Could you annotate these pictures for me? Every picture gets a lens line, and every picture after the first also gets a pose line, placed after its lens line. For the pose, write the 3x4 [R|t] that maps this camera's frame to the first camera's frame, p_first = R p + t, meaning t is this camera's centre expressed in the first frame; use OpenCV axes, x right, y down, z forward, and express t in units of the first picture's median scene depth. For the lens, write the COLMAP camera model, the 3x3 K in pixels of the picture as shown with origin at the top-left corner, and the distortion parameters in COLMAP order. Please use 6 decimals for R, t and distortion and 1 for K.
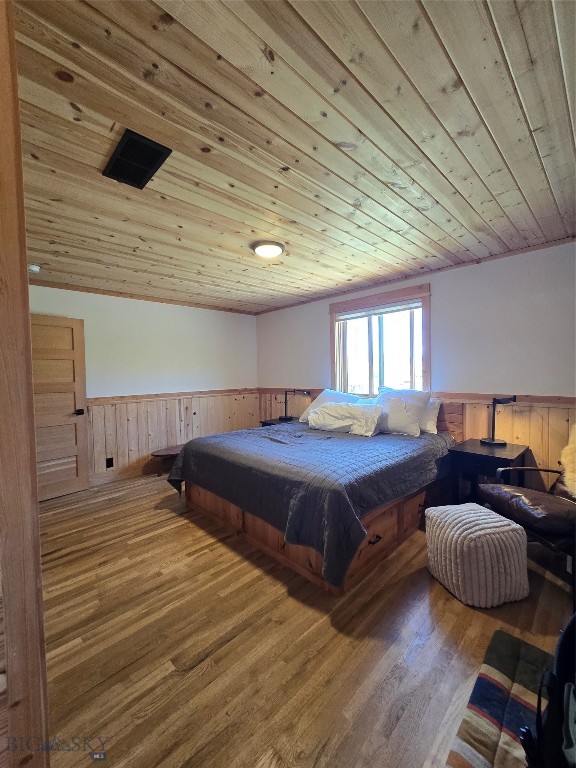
lens RADIAL K [[315.3, 0, 290.6], [0, 315.3, 383.5], [0, 0, 1]] dist [-0.003823, 0.001358]
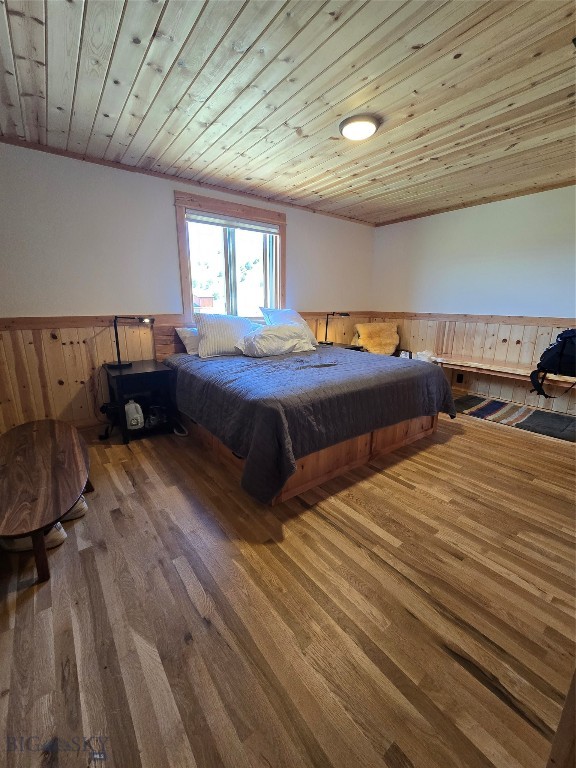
lens RADIAL K [[315.3, 0, 289.8], [0, 315.3, 383.1], [0, 0, 1]] dist [-0.003823, 0.001358]
pose [[0.125418, -0.227435, 0.965683, -1.085850], [0.026487, 0.973789, 0.225905, 0.028444], [-0.991750, -0.002755, 0.128155, 1.133786]]
